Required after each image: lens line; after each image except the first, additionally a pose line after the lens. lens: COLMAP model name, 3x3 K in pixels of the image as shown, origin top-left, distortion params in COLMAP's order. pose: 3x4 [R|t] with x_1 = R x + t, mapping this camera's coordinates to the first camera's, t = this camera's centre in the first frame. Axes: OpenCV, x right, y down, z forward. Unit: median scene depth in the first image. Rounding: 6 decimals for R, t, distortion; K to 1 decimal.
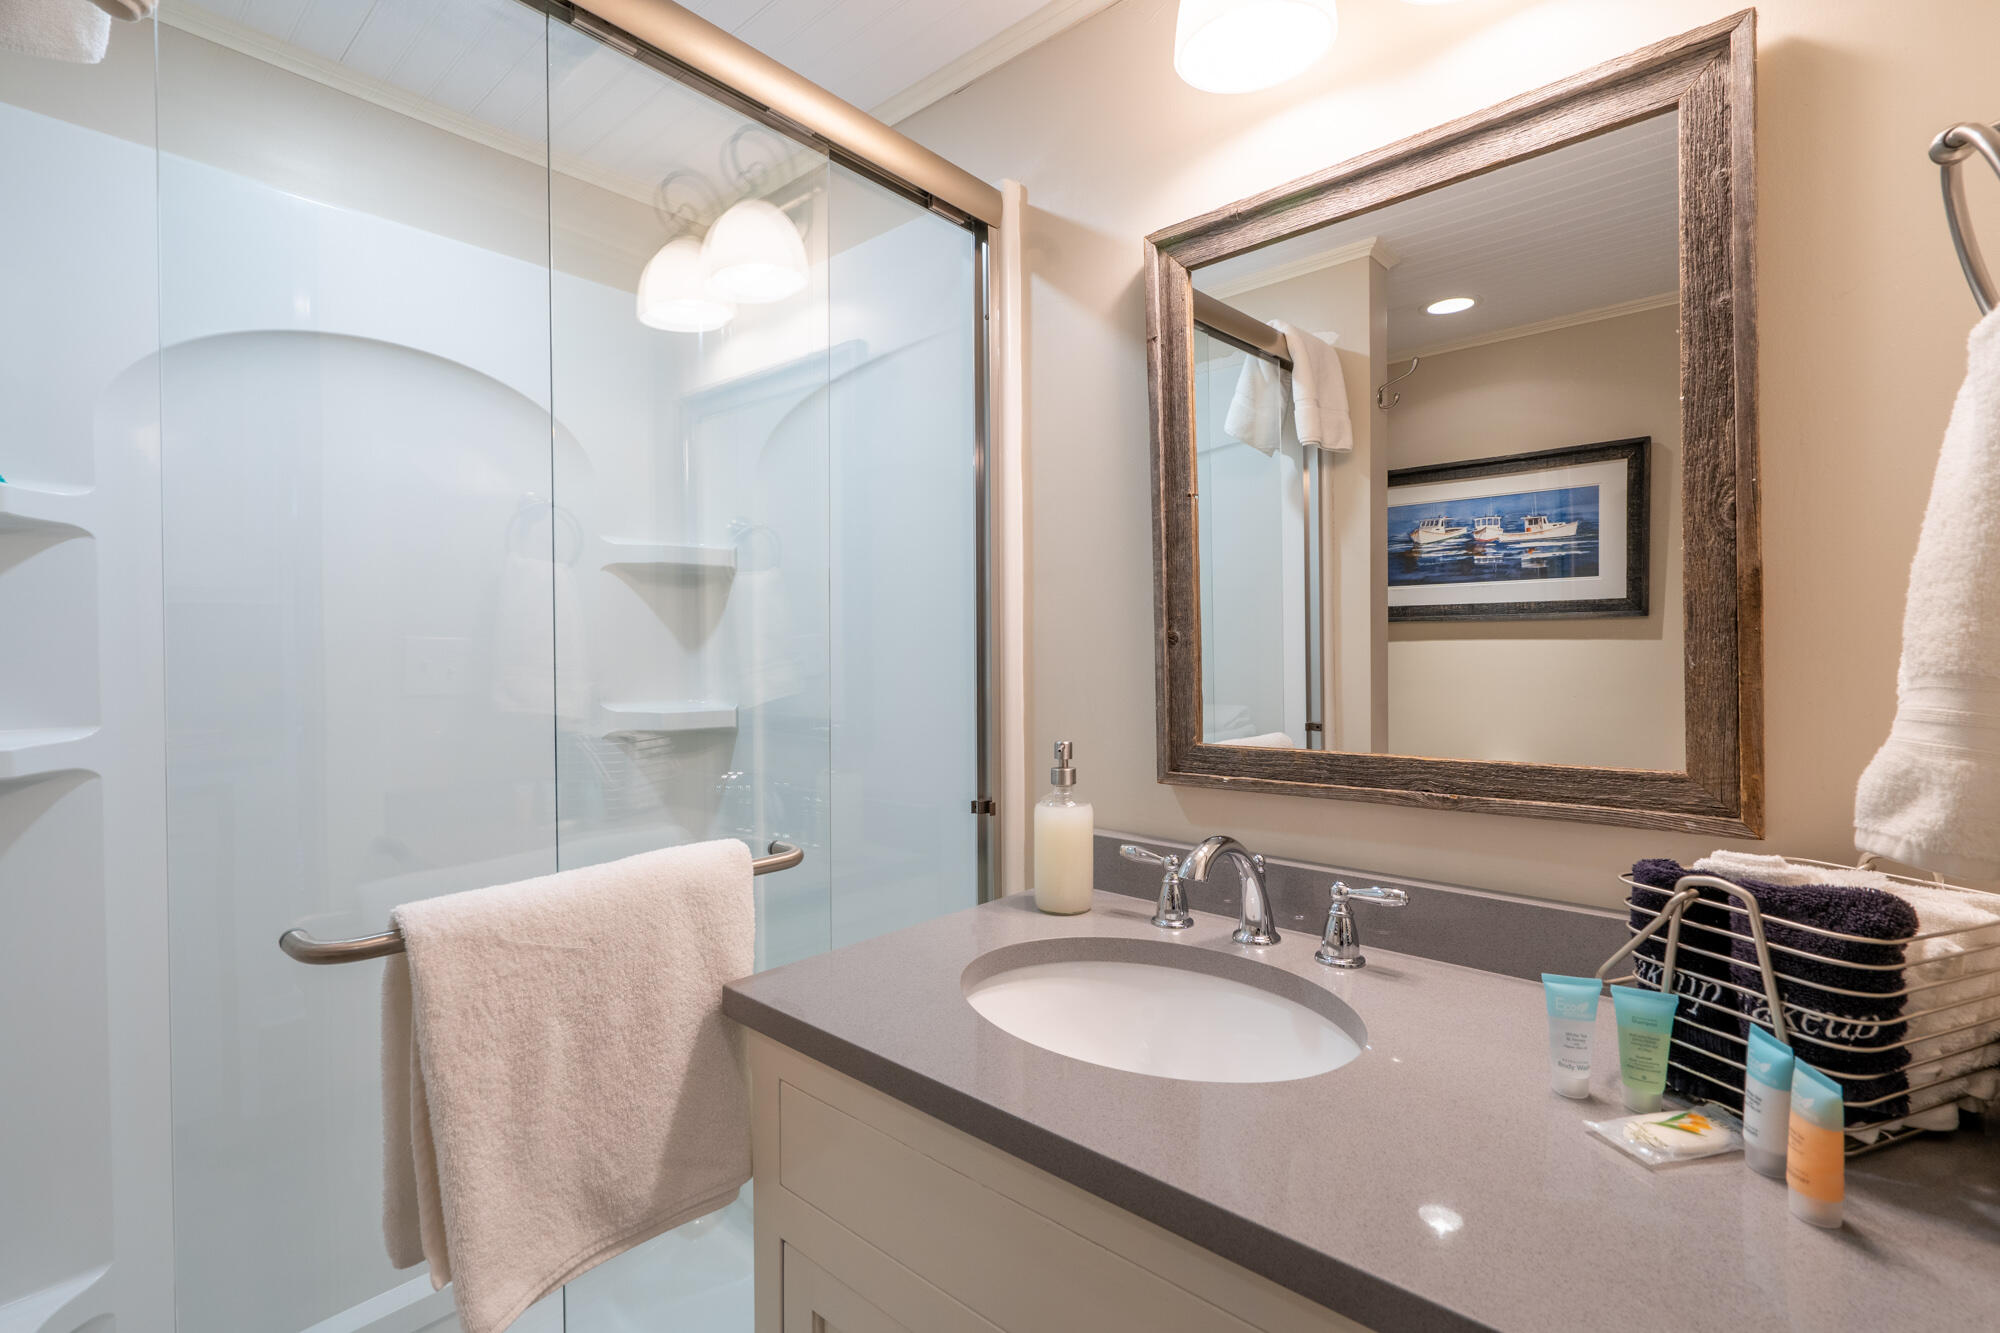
lens RADIAL K [[908.4, 0, 995.3], [0, 908.4, 667.5], [0, 0, 1]] dist [-0.006039, 0.002171]
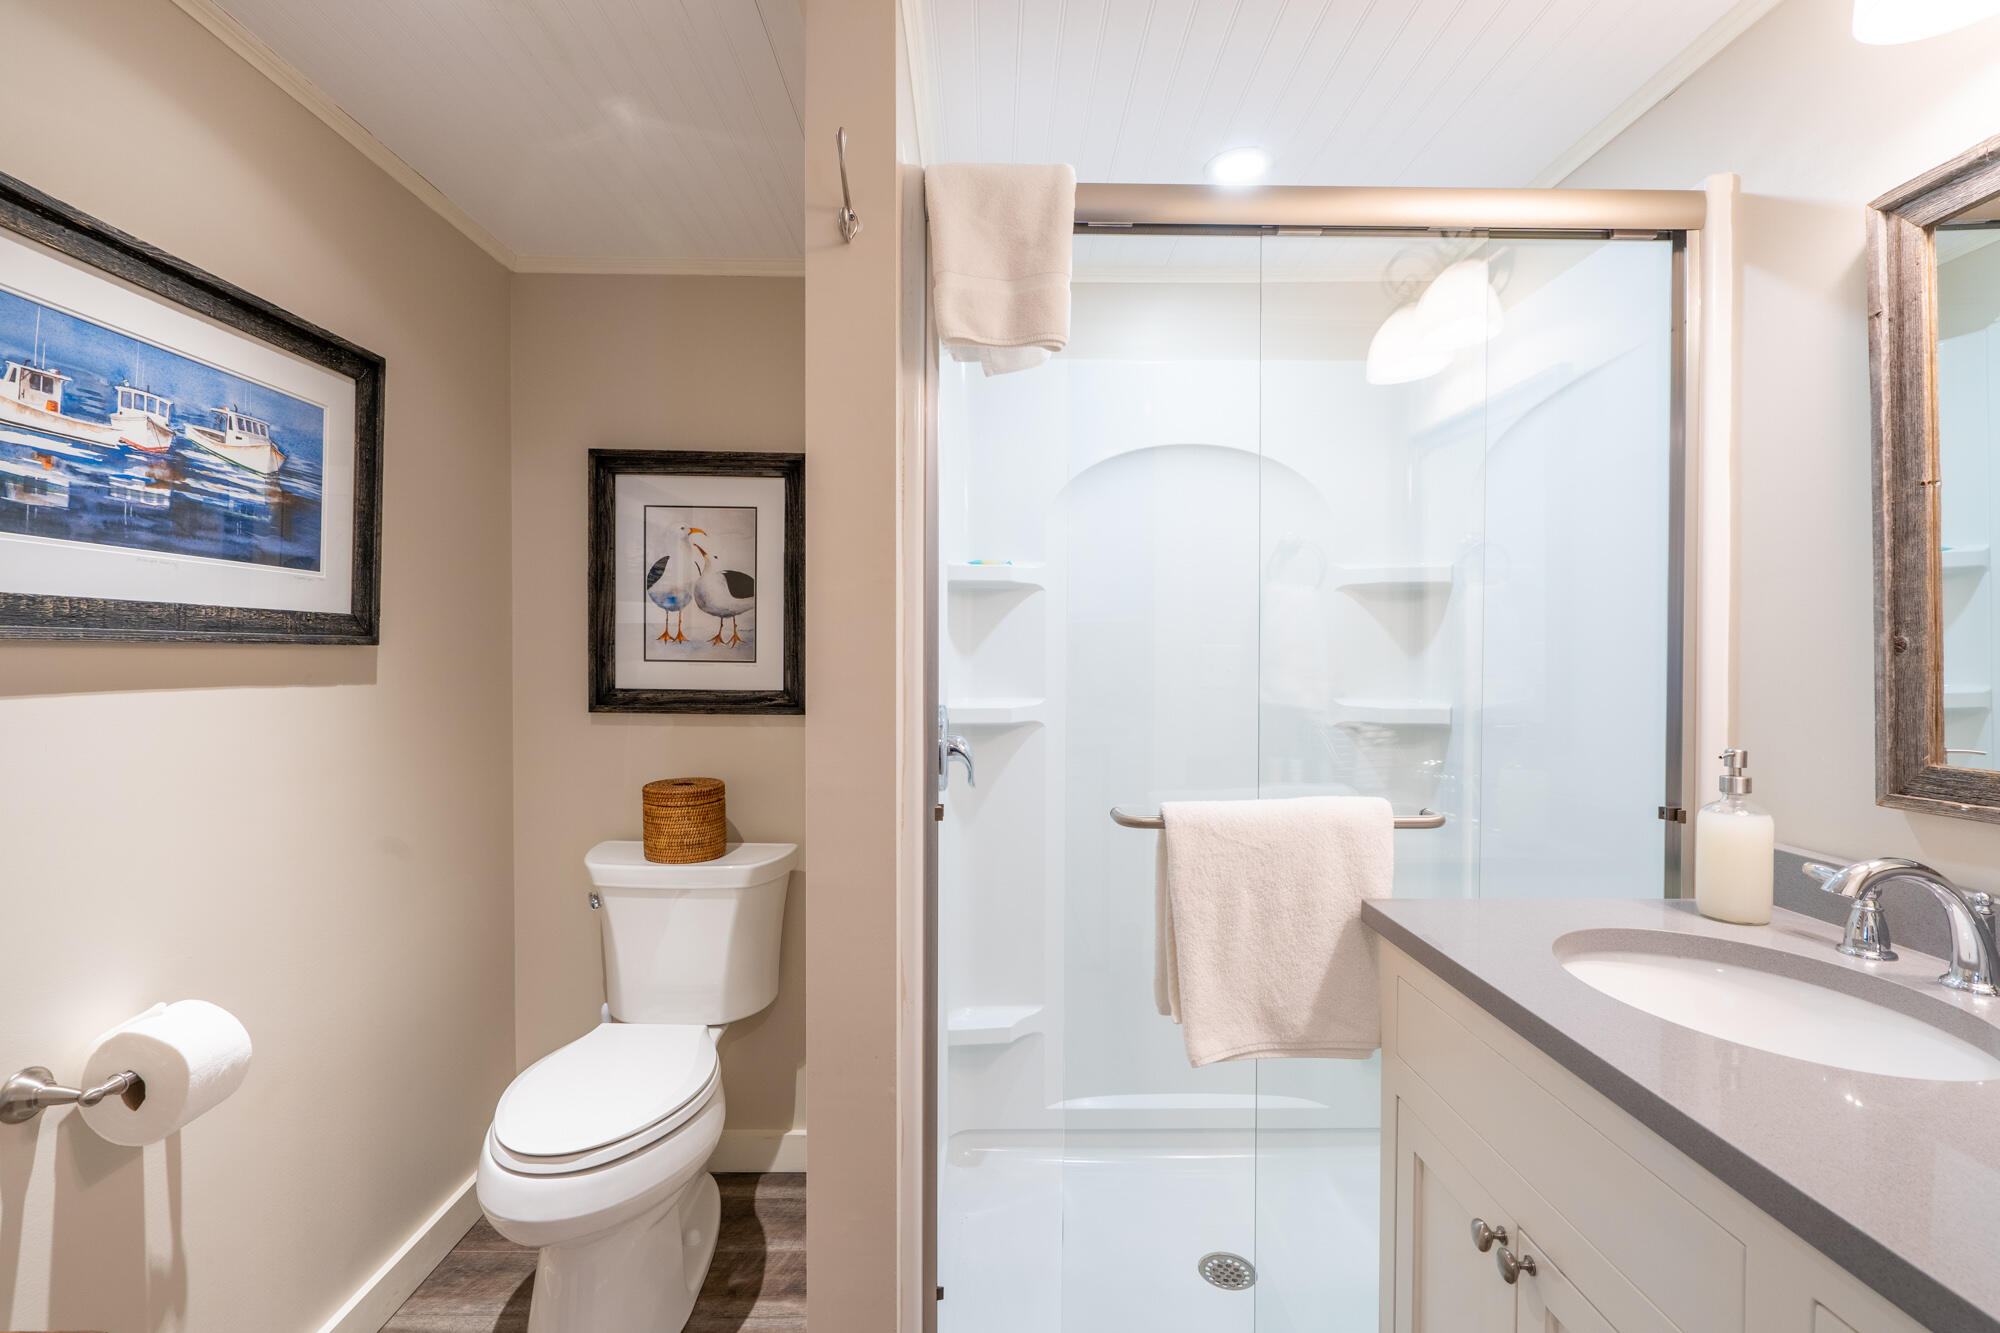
lens RADIAL K [[908.4, 0, 995.3], [0, 908.4, 667.5], [0, 0, 1]] dist [-0.006039, 0.002171]
pose [[0.666681, 0.012879, -0.745232, 0.269847], [-0.016938, 0.999854, 0.002127, 0.003438], [0.745150, 0.011205, 0.666802, -0.259549]]
